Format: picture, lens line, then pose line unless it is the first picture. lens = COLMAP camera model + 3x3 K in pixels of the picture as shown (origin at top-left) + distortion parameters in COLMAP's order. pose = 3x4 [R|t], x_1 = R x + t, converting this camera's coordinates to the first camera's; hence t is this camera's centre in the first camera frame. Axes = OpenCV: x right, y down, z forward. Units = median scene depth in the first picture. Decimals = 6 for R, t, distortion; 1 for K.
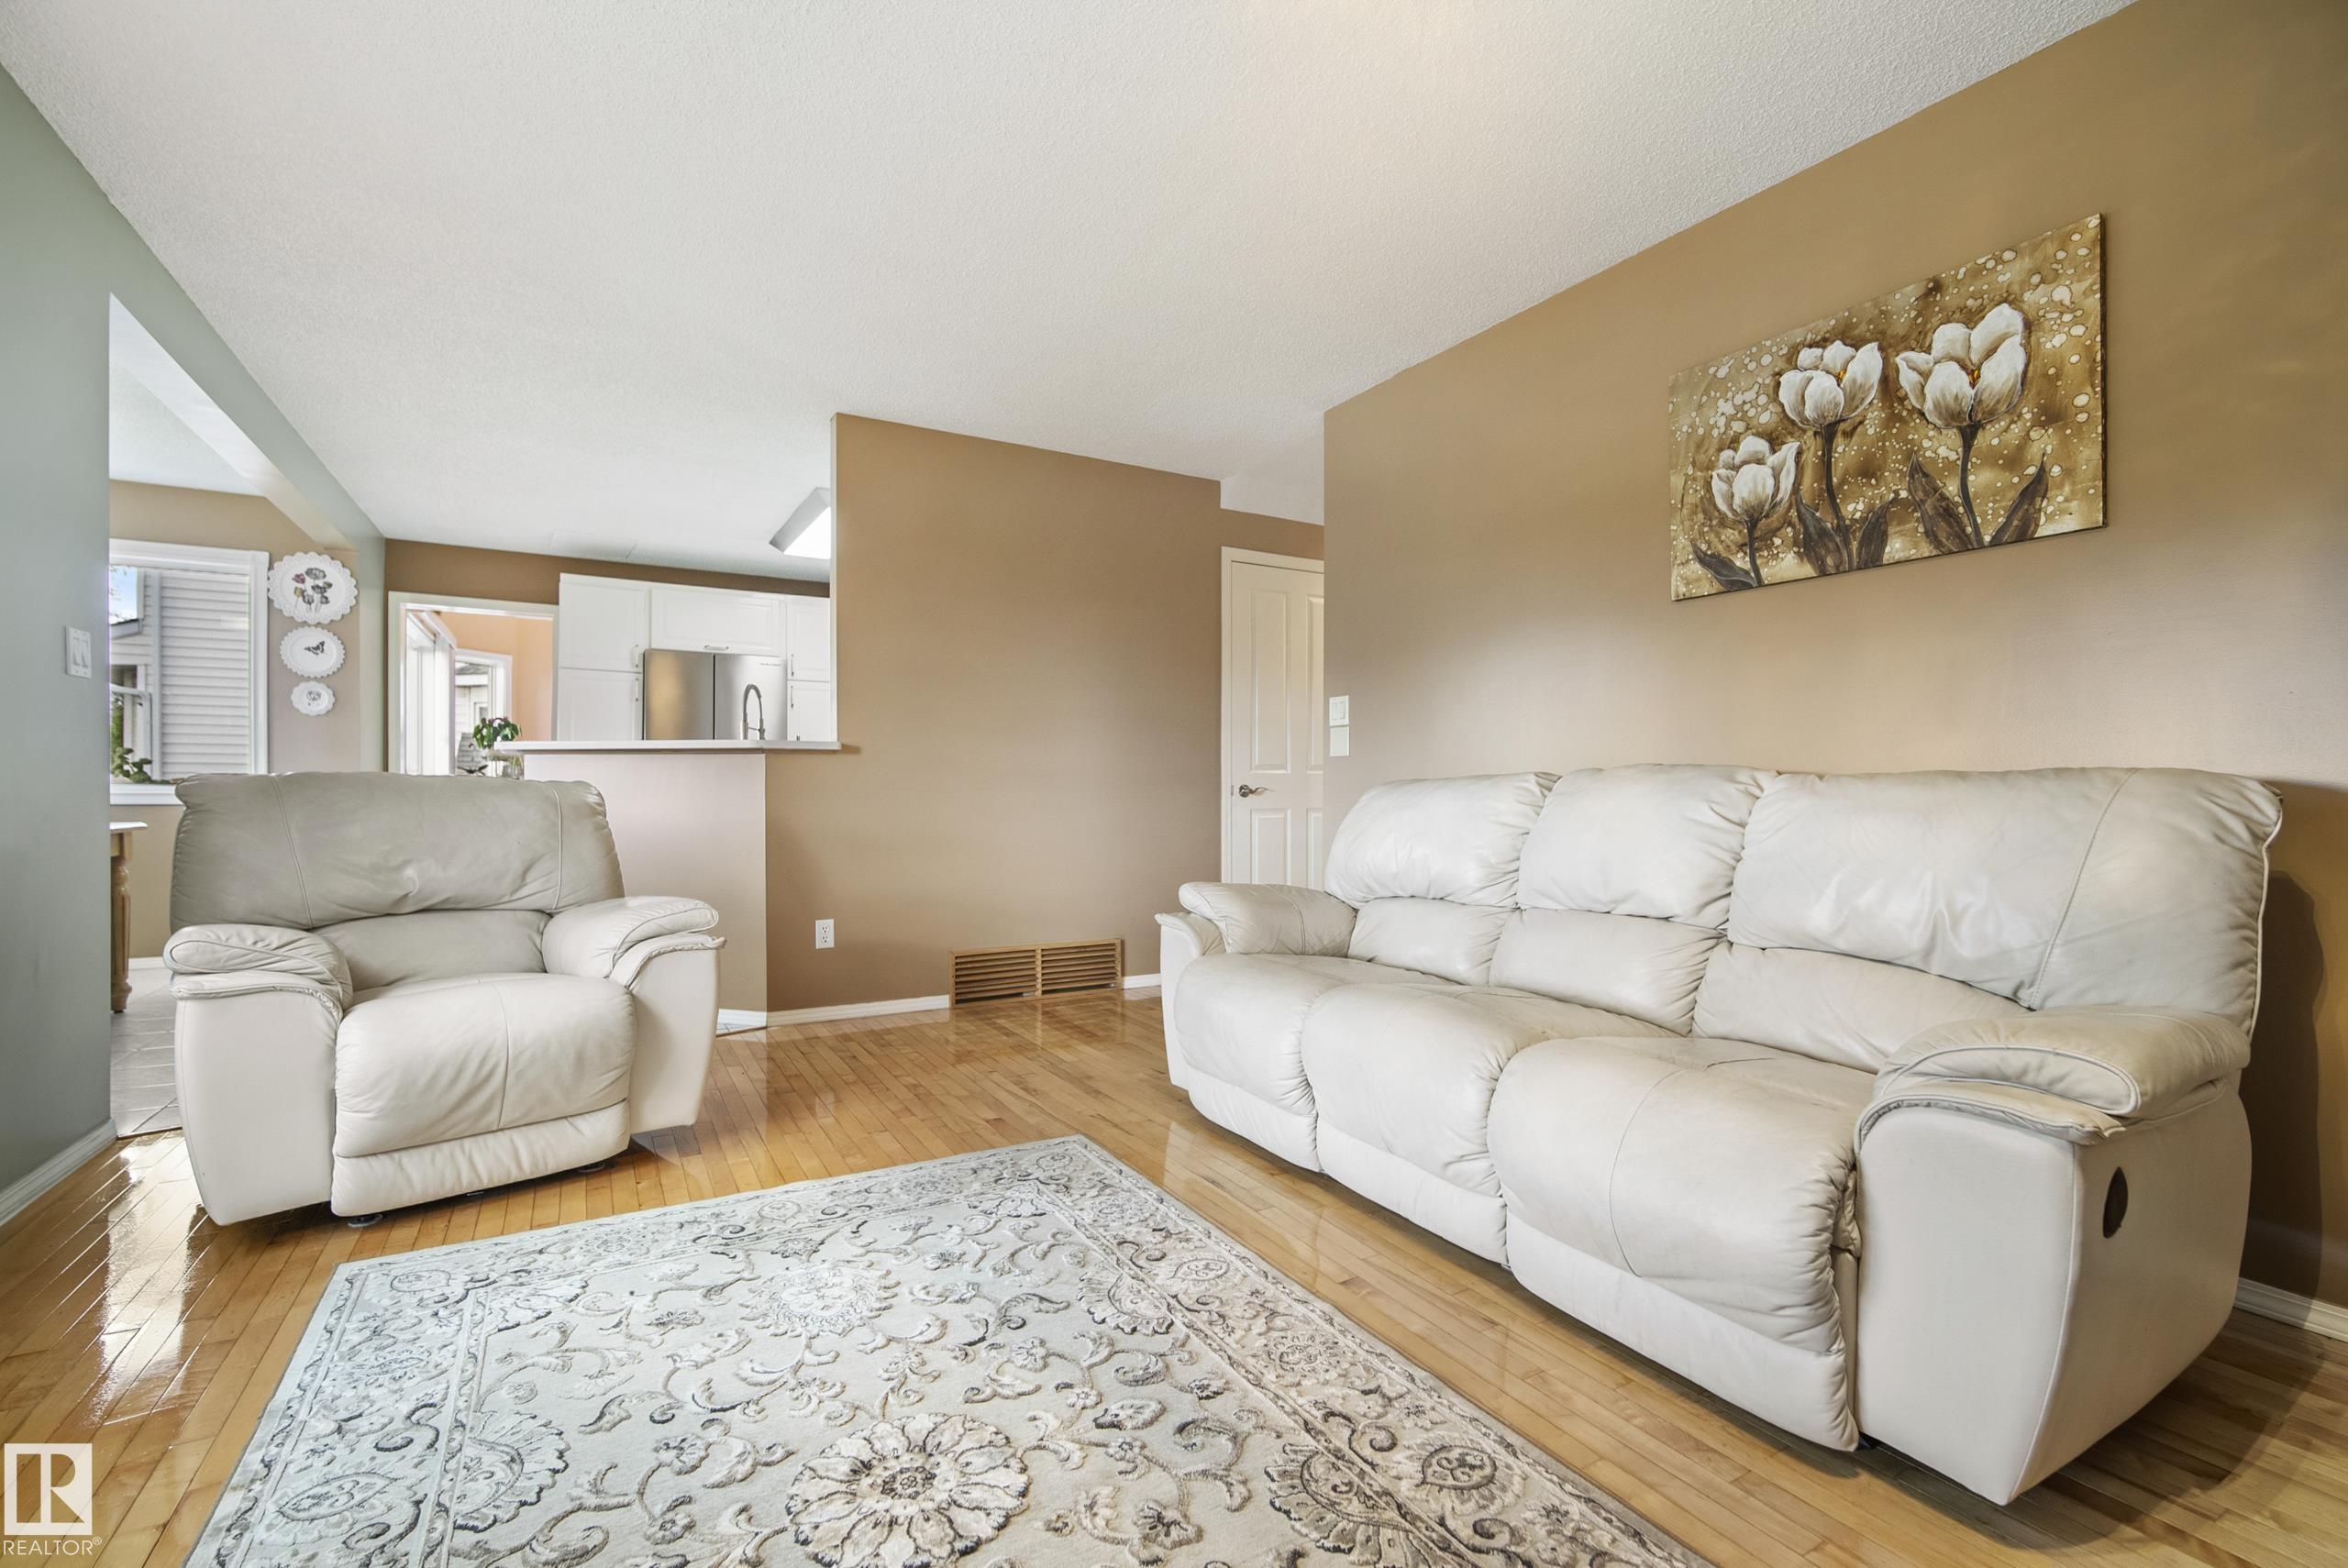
lens RADIAL K [[1034.5, 0, 1175.8], [0, 1034.5, 789.0], [0, 0, 1]] dist [-0.010785, 0.003507]
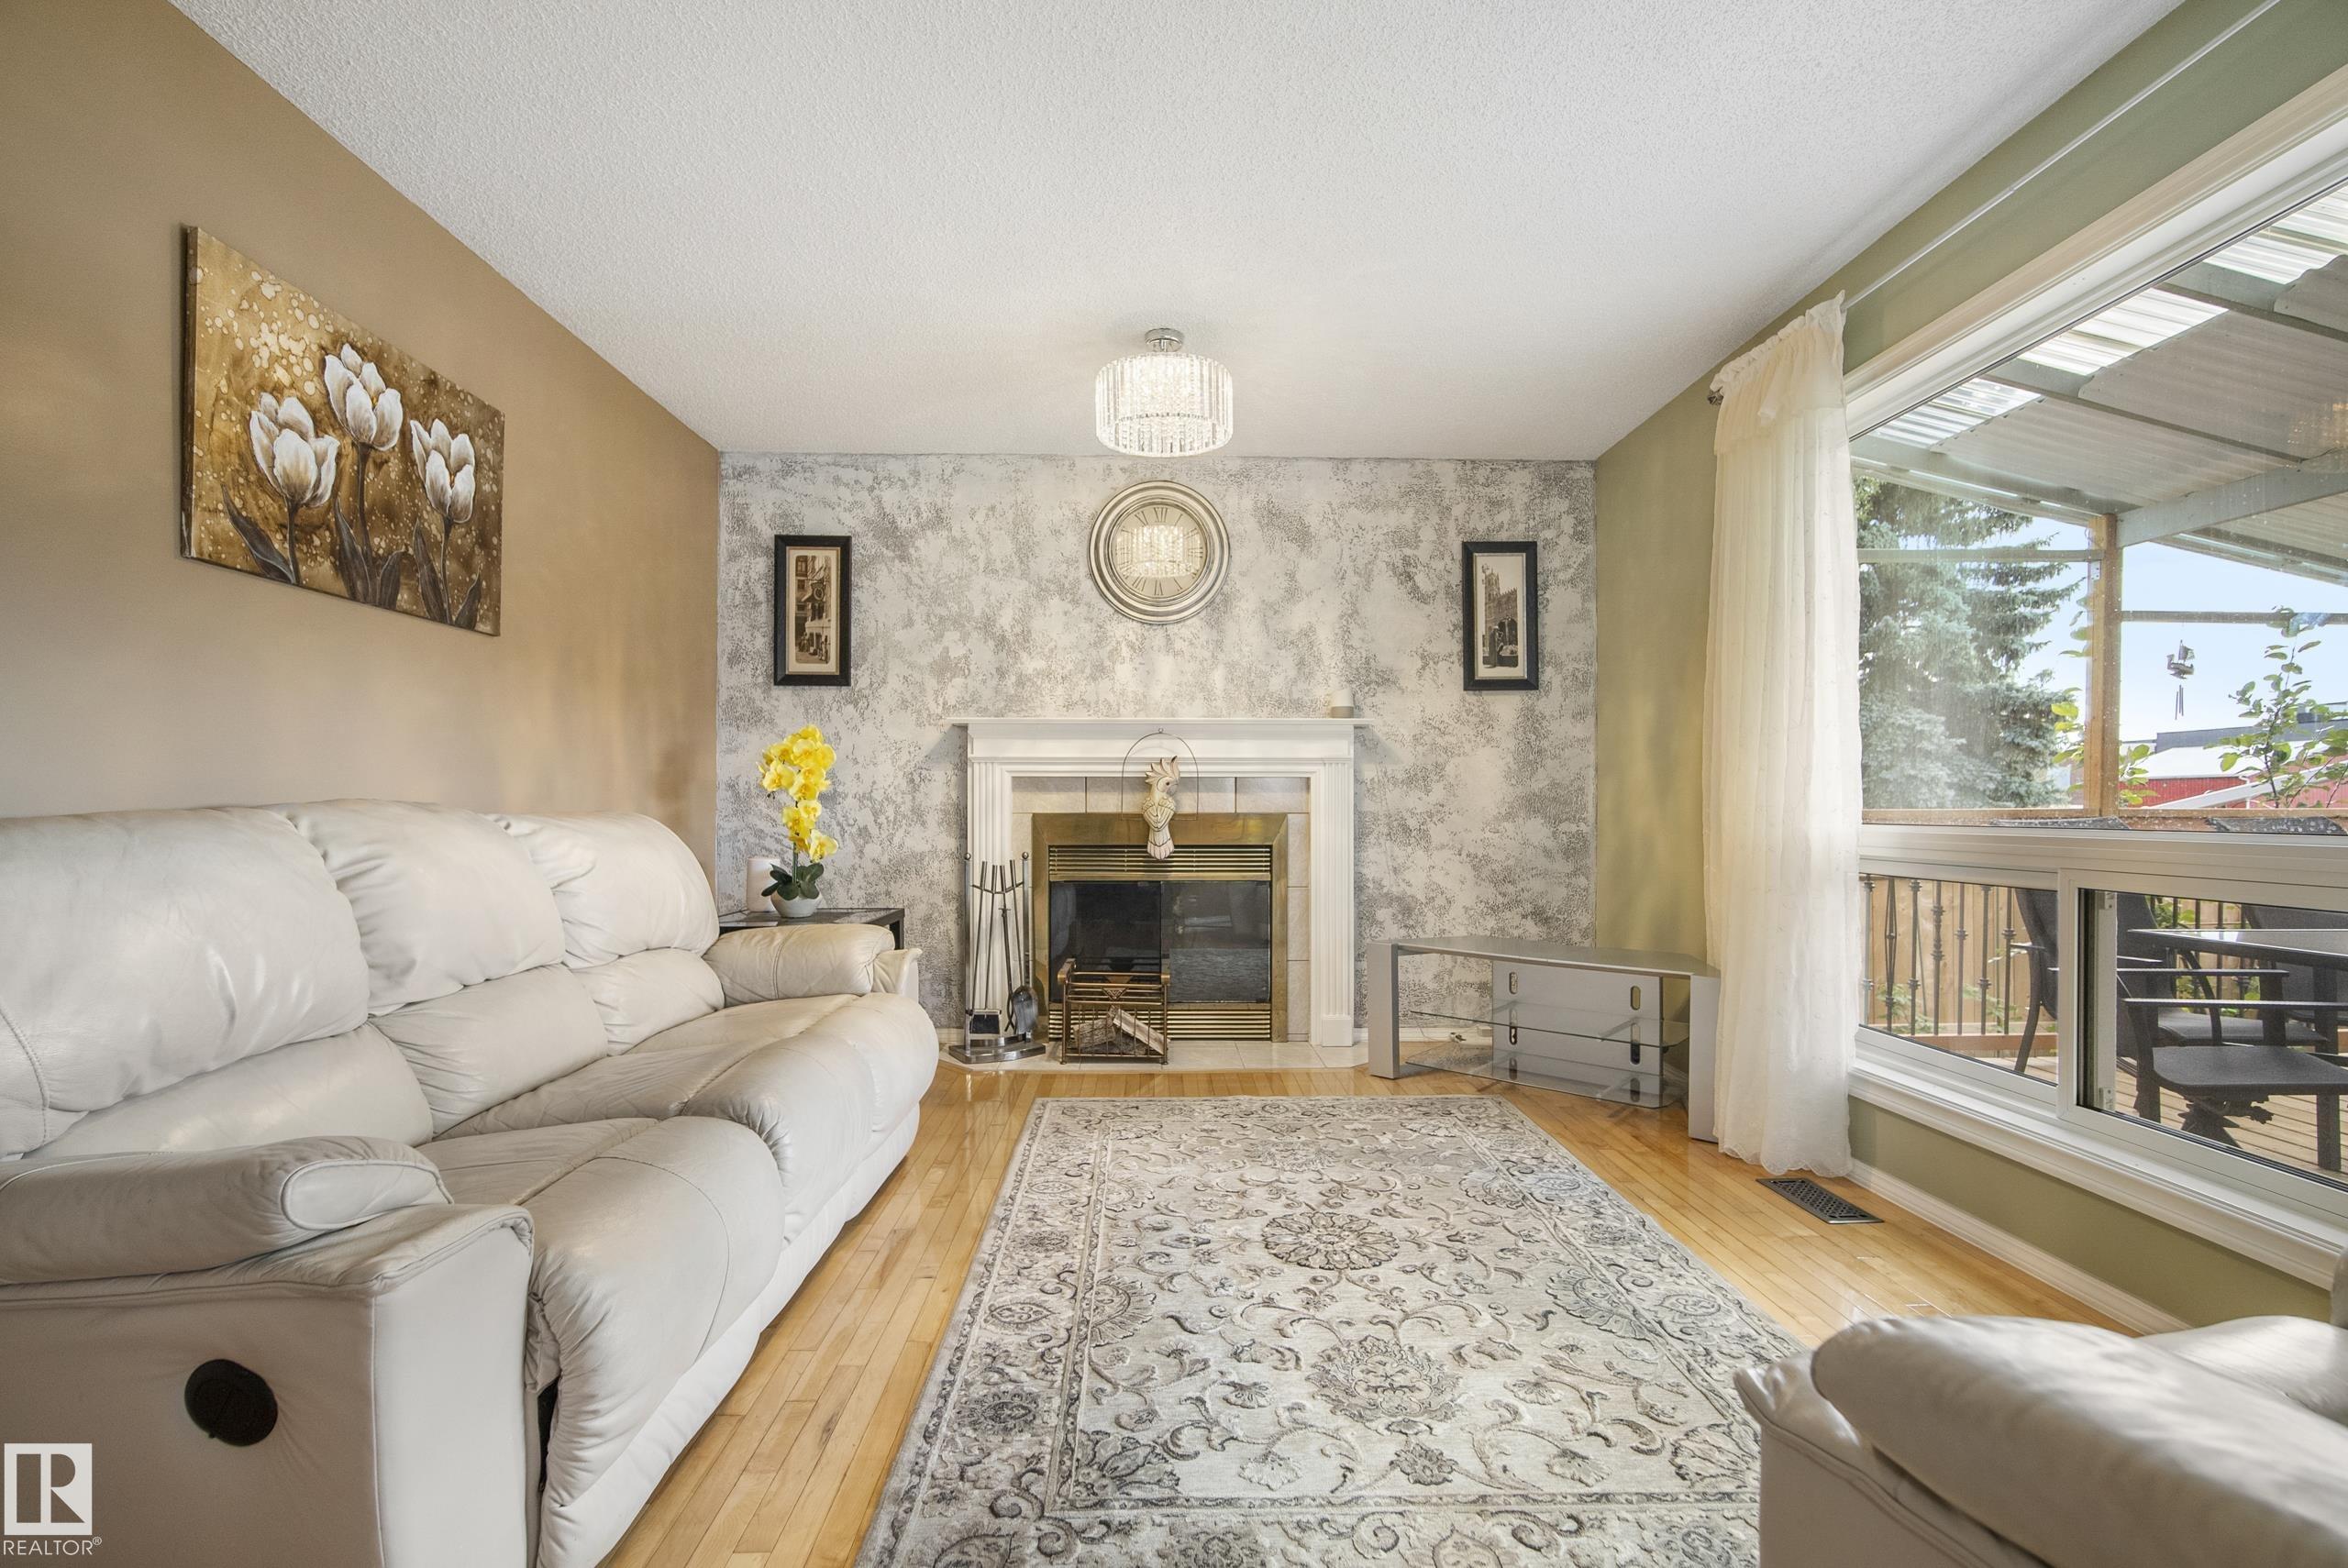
lens RADIAL K [[1034.5, 0, 1177.2], [0, 1034.5, 805.3], [0, 0, 1]] dist [-0.010785, 0.003507]
pose [[-0.878170, -0.003880, 0.478332, -0.475691], [-0.005714, 0.999981, -0.002379, -0.022593], [-0.478314, -0.004822, -0.878176, 1.464012]]
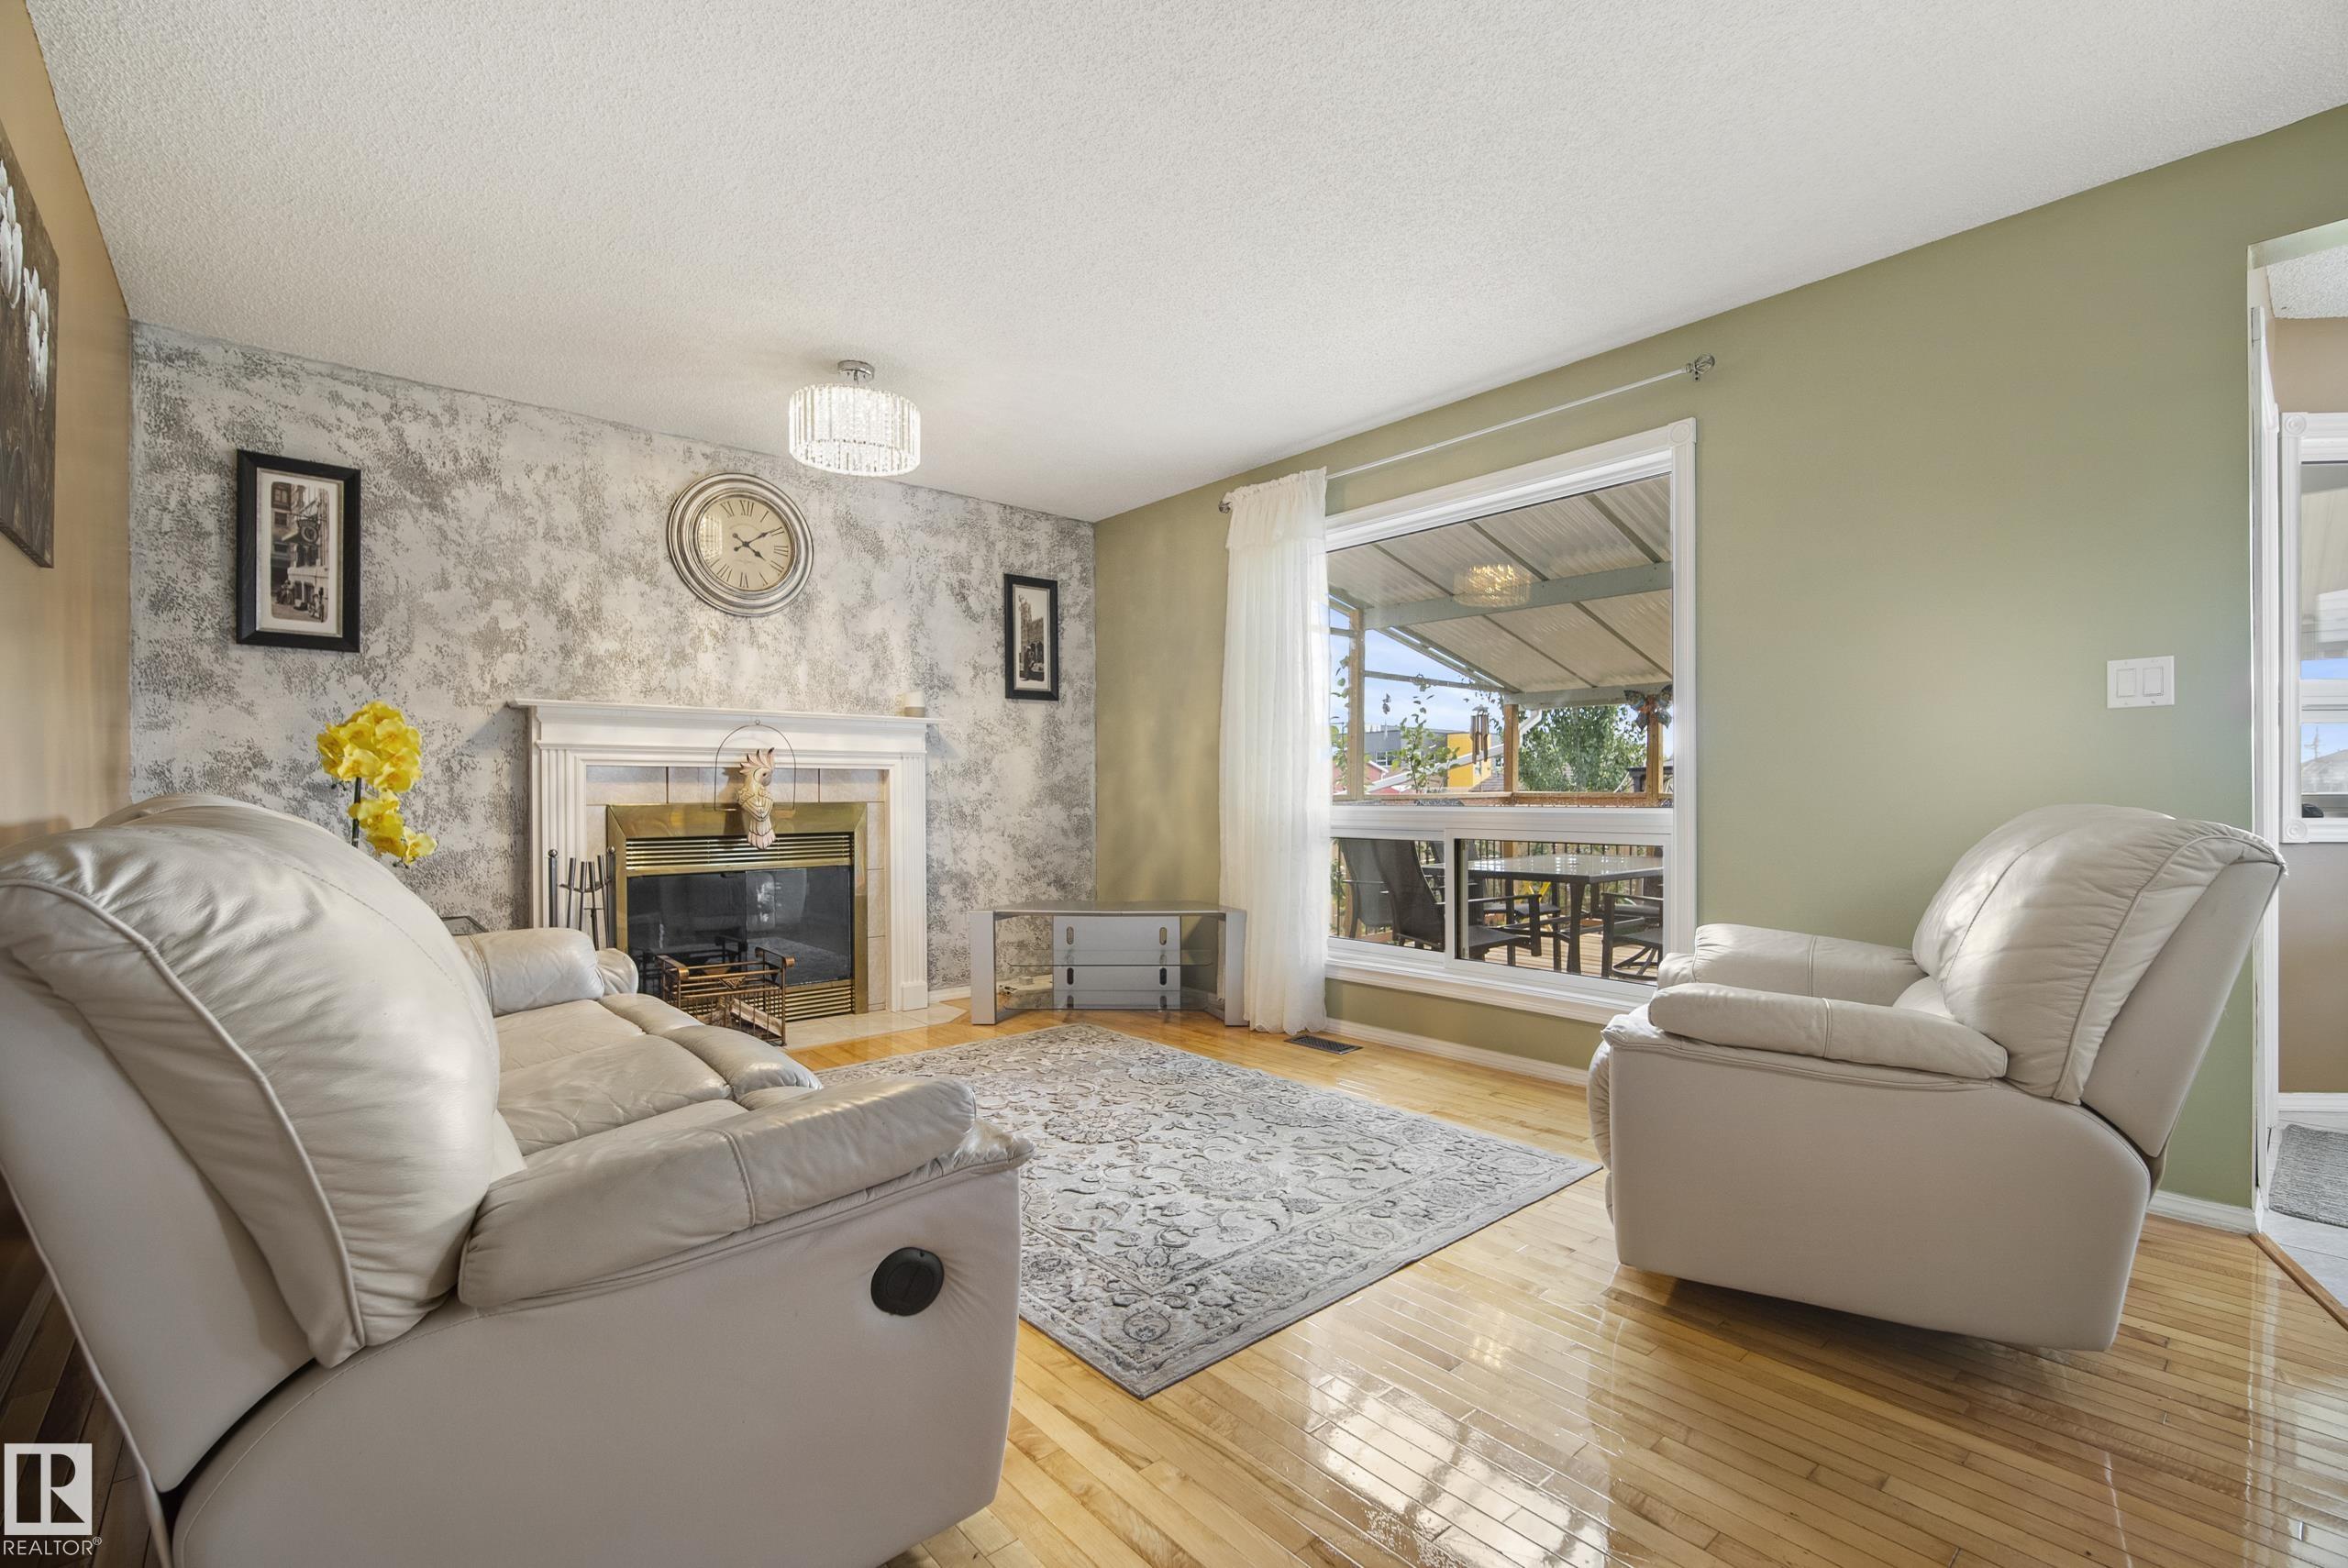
lens RADIAL K [[1034.5, 0, 1166.9], [0, 1034.5, 793.7], [0, 0, 1]] dist [-0.010785, 0.003507]
pose [[-0.981077, 0.000589, -0.193618, -0.008148], [0.001218, 0.999994, -0.003131, -0.023475], [0.193615, -0.003308, -0.981072, 1.789674]]
